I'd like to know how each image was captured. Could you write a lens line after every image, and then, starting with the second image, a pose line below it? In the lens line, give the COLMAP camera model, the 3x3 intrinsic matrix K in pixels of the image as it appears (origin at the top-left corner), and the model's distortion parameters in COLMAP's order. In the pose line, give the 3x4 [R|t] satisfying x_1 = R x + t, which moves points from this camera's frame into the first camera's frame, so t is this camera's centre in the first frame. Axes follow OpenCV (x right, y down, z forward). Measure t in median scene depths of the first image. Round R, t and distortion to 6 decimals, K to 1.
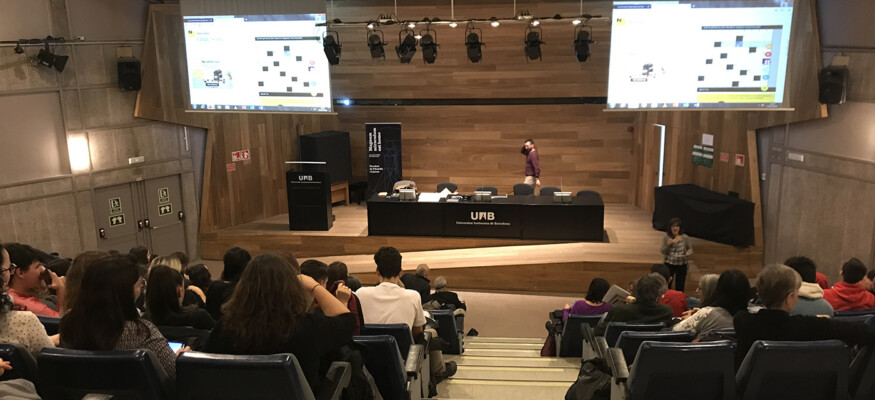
lens RADIAL K [[691.6, 0, 432.6], [0, 691.6, 198.8], [0, 0, 1]] dist [0.012286, 0.007555]
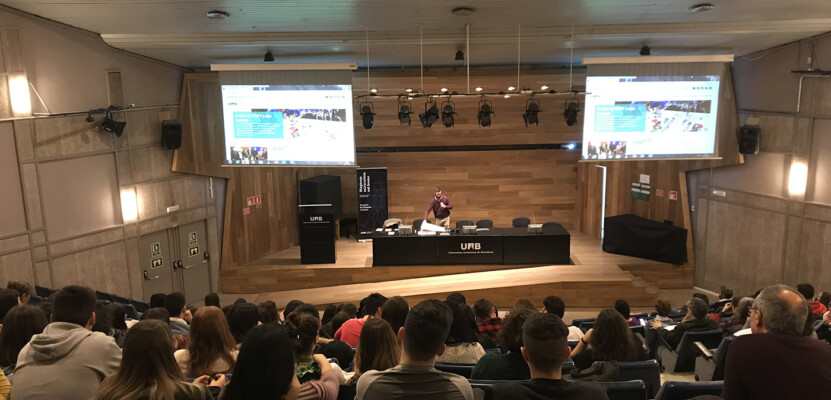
lens RADIAL K [[639.7, 0, 416.0], [0, 639.7, 200.3], [0, 0, 1]] dist [0.031803, -0.026295]
pose [[0.991078, -0.027248, 0.130468, -0.176470], [0.030988, 0.999163, -0.026720, -0.030592], [-0.129631, 0.030525, 0.991092, -0.100740]]
